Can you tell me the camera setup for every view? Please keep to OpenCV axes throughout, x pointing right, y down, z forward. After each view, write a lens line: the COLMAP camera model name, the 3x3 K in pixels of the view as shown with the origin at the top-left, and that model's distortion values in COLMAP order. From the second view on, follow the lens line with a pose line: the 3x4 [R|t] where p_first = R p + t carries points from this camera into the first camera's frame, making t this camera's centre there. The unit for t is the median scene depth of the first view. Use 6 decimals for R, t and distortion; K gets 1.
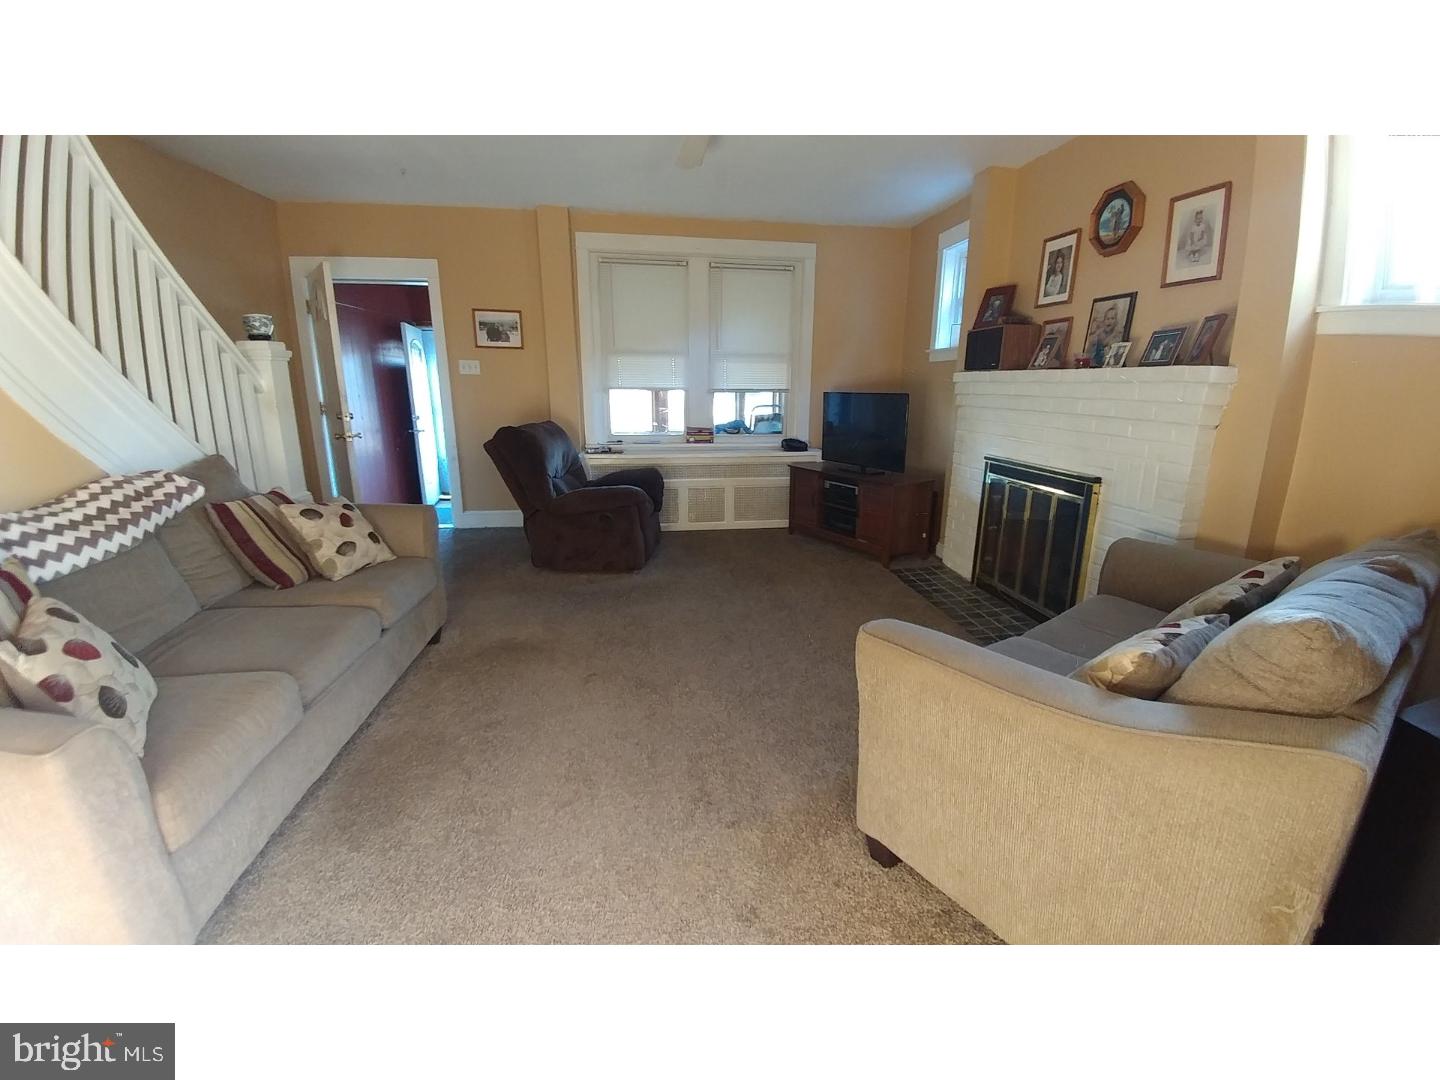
lens RADIAL K [[597.4, 0, 727.6], [0, 597.4, 536.2], [0, 0, 1]] dist [0.021408, -0.036273]
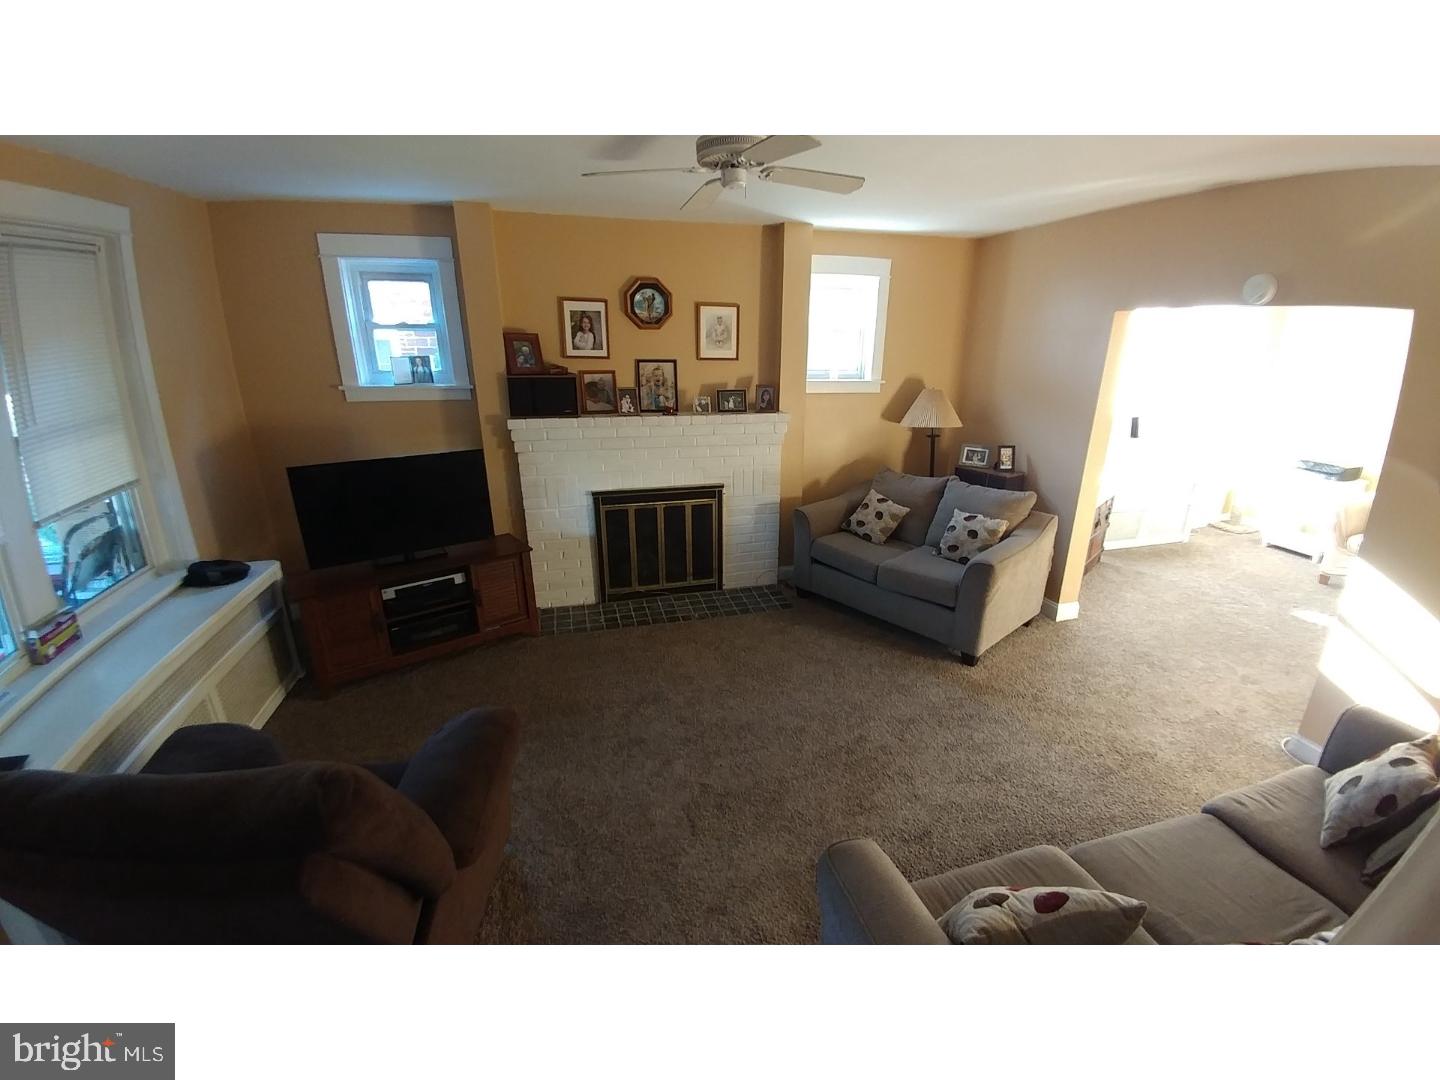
lens RADIAL K [[597.4, 0, 727.6], [0, 597.4, 536.2], [0, 0, 1]] dist [0.021408, -0.036273]
pose [[-0.115523, -0.321598, 0.939803, -0.738532], [0.237185, 0.909837, 0.340500, -0.418106], [-0.964571, 0.262243, -0.028829, 0.892097]]
